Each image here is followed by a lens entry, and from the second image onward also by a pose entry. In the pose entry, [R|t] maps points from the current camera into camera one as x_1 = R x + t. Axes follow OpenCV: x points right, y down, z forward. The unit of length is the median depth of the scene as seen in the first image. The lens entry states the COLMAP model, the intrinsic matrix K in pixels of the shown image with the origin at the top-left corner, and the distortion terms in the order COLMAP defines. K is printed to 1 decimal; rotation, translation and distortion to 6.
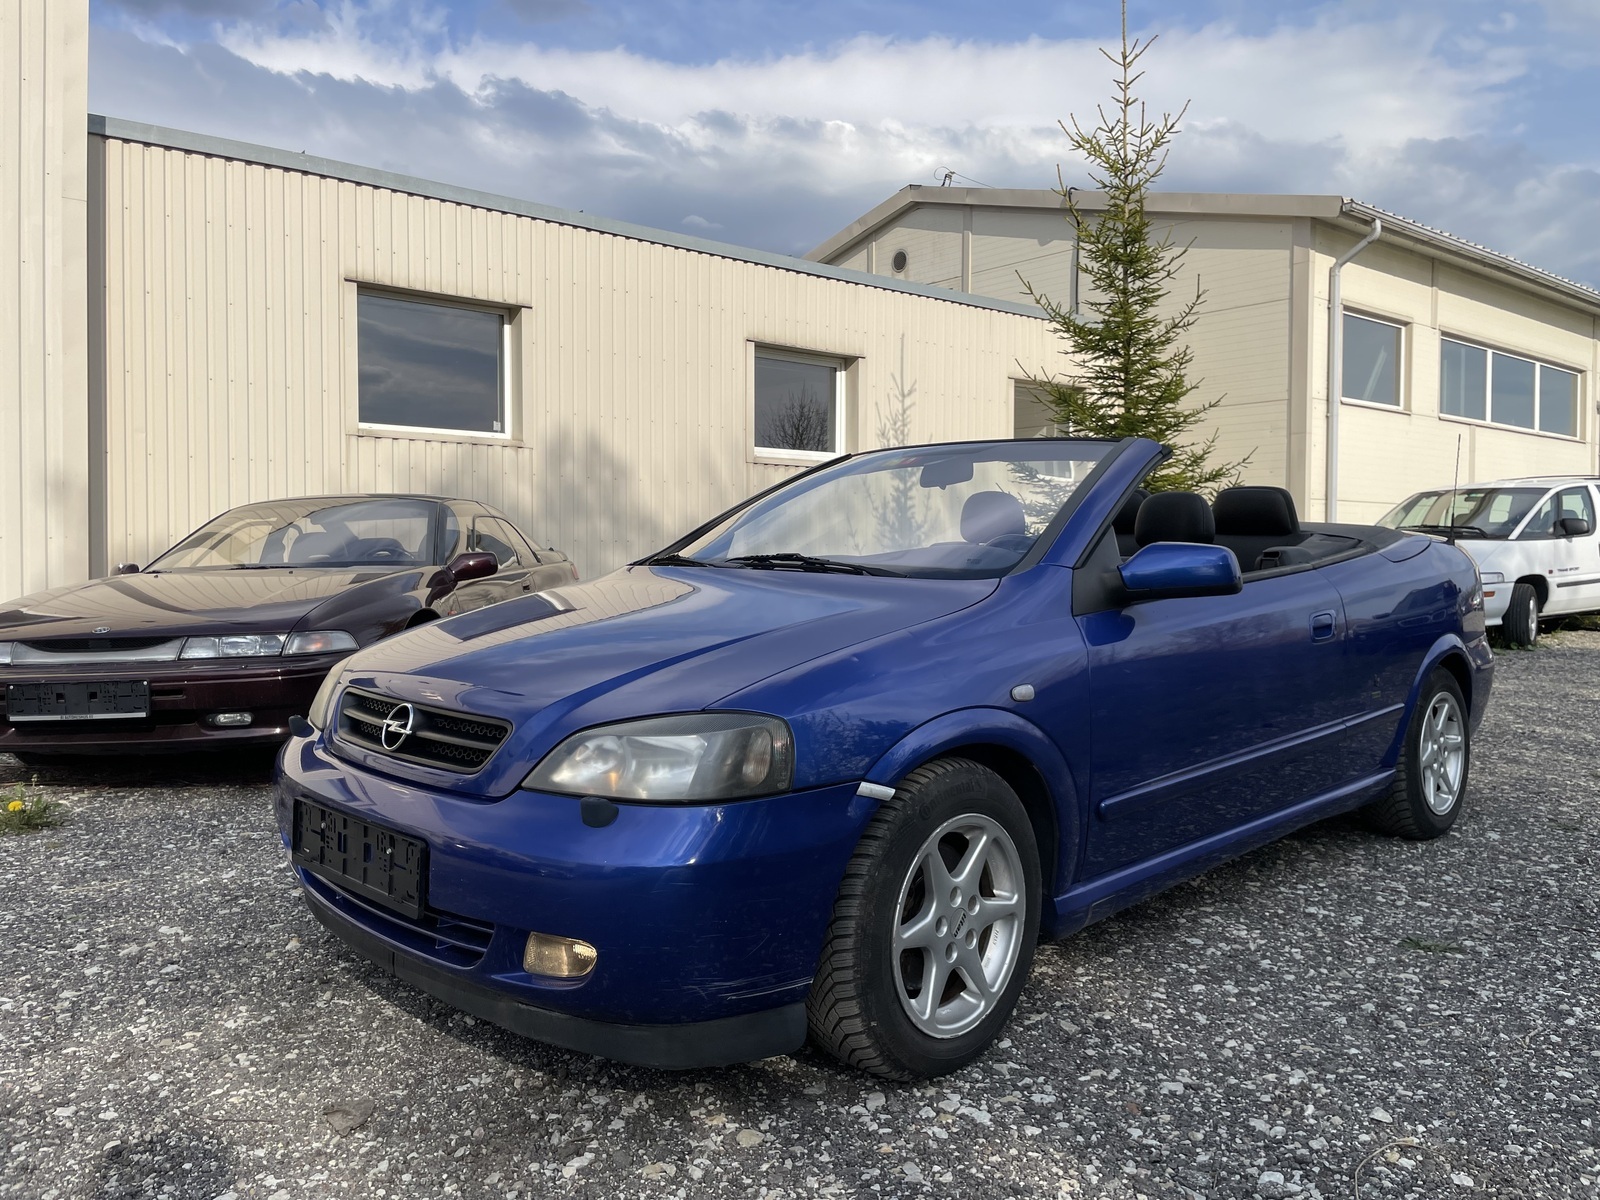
lens RADIAL K [[1209.3, 0, 794.6], [0, 1209.3, 596.4], [0, 0, 1]] dist [0.076688, -0.105378]
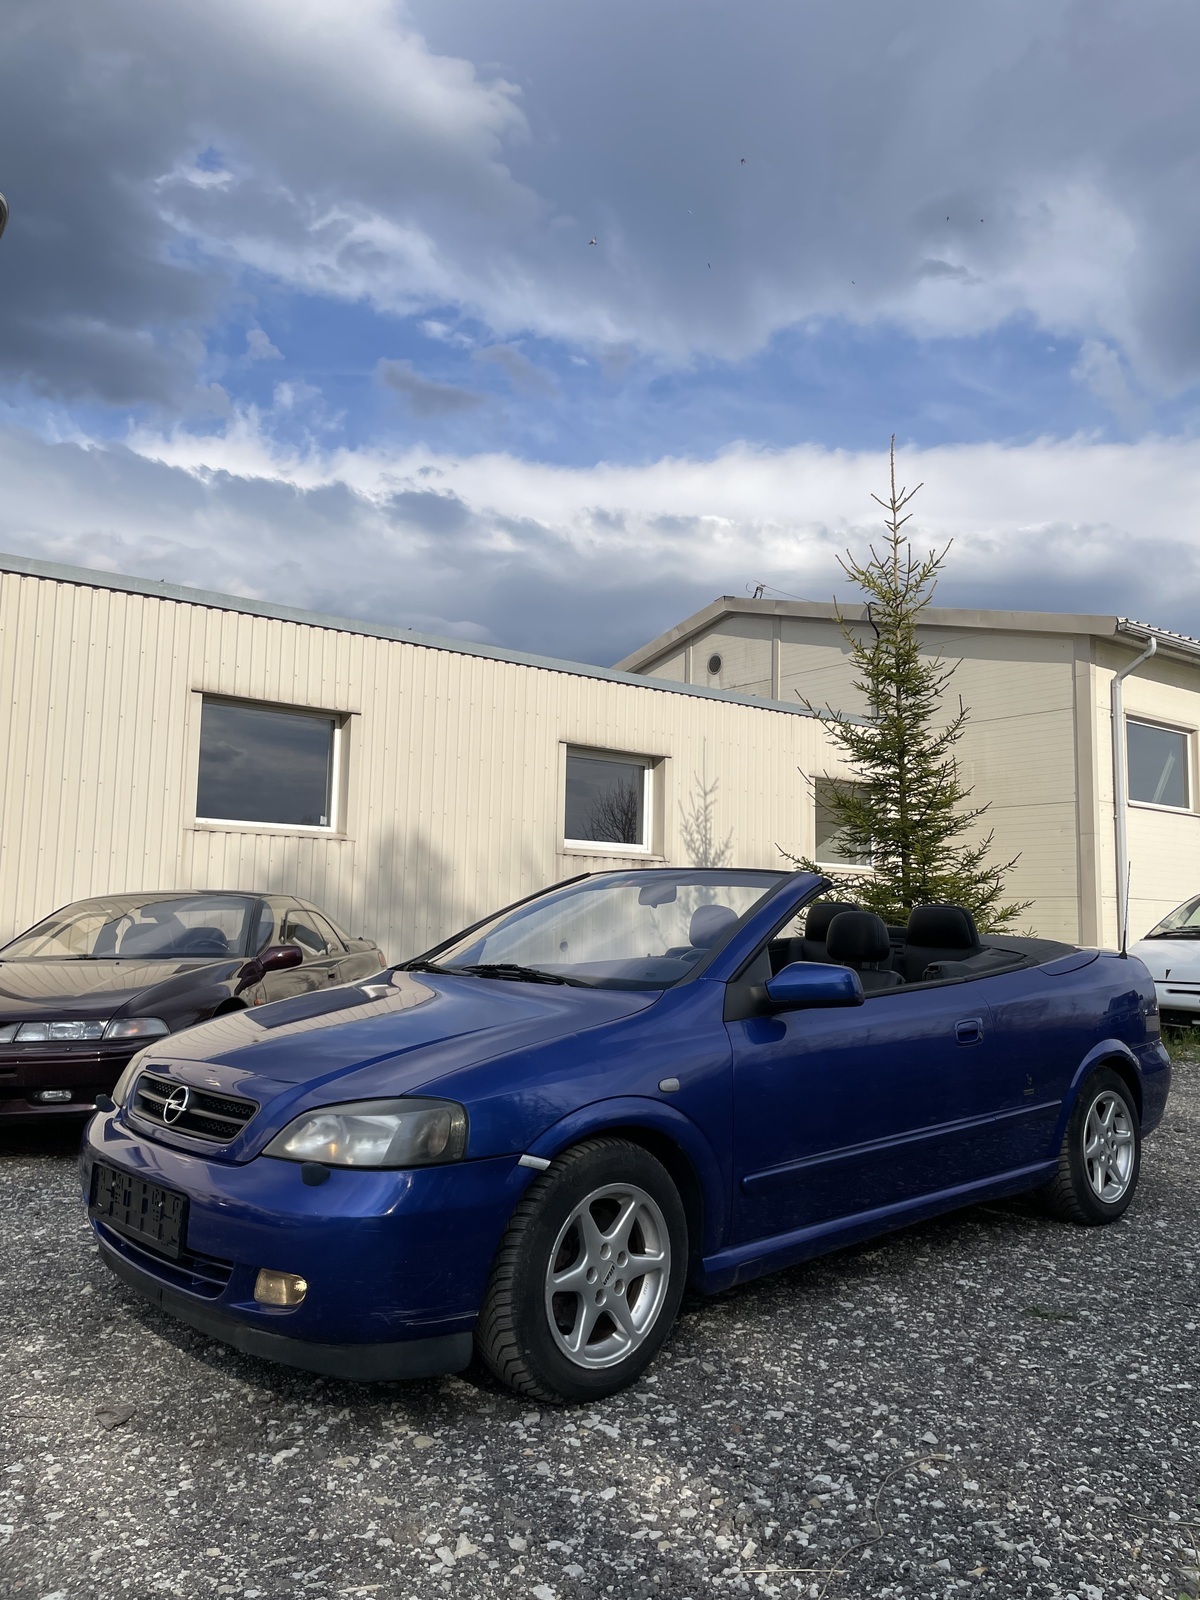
lens RADIAL K [[1209.3, 0, 602.4], [0, 1209.3, 807.6], [0, 0, 1]] dist [0.076688, -0.105378]
pose [[0.999553, 0.012084, -0.027363, 0.141865], [-0.015727, 0.990433, -0.137099, -0.031175], [0.025445, 0.137468, 0.990179, -0.280456]]
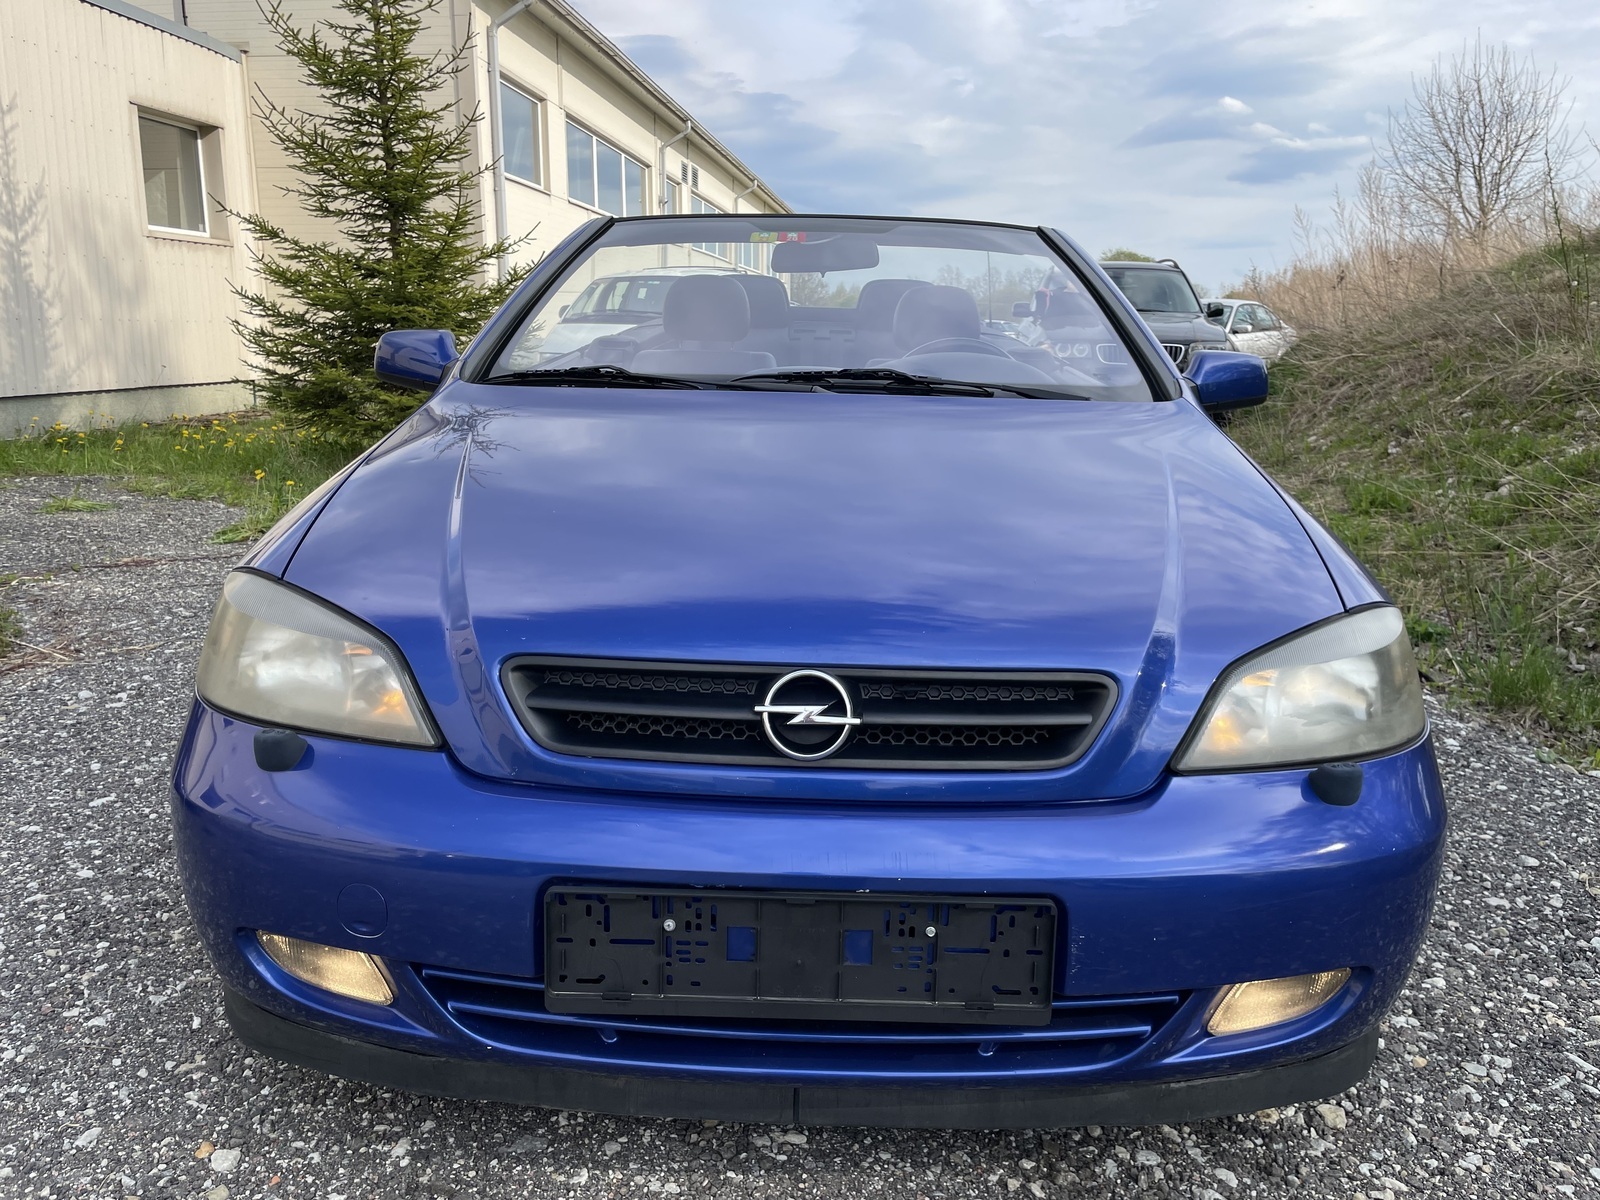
lens RADIAL K [[1209.3, 0, 794.6], [0, 1209.3, 596.4], [0, 0, 1]] dist [0.076688, -0.105378]
pose [[0.712249, -0.142873, 0.687233, -0.647105], [0.015427, 0.982016, 0.188169, -0.044764], [-0.701757, -0.123421, 0.701644, 0.581432]]
